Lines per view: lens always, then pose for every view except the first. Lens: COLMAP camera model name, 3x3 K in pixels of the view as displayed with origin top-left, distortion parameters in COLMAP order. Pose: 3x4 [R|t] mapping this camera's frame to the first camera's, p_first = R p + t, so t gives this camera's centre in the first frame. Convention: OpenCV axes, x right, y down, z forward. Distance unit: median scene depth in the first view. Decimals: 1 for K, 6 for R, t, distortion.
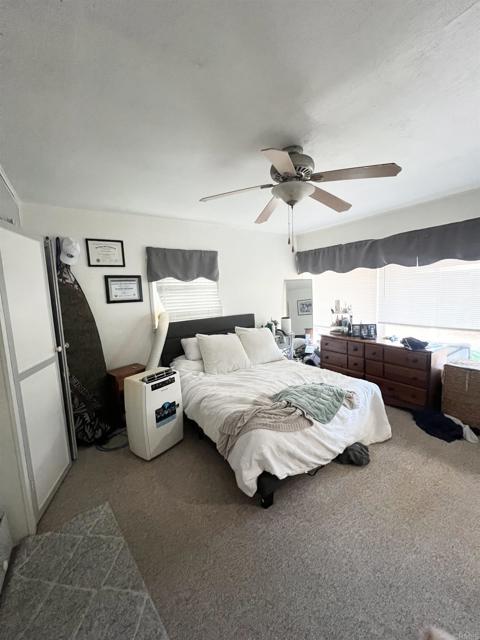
lens RADIAL K [[257.2, 0, 238.2], [0, 257.2, 316.0], [0, 0, 1]] dist [-0.002424, -0.000040]
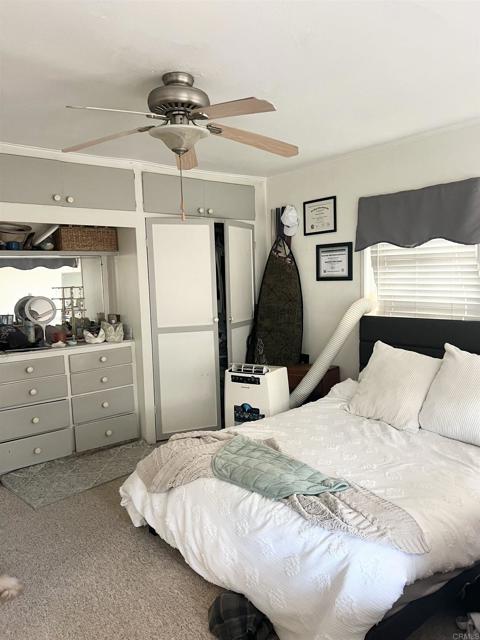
lens RADIAL K [[487.6, 0, 239.5], [0, 487.6, 323.3], [0, 0, 1]] dist [-0.004542, -0.014720]
pose [[0.059803, 0.137925, -0.988636, 0.960569], [-0.068948, 0.988614, 0.133752, -0.101353], [0.995826, 0.060165, 0.068631, 0.656897]]
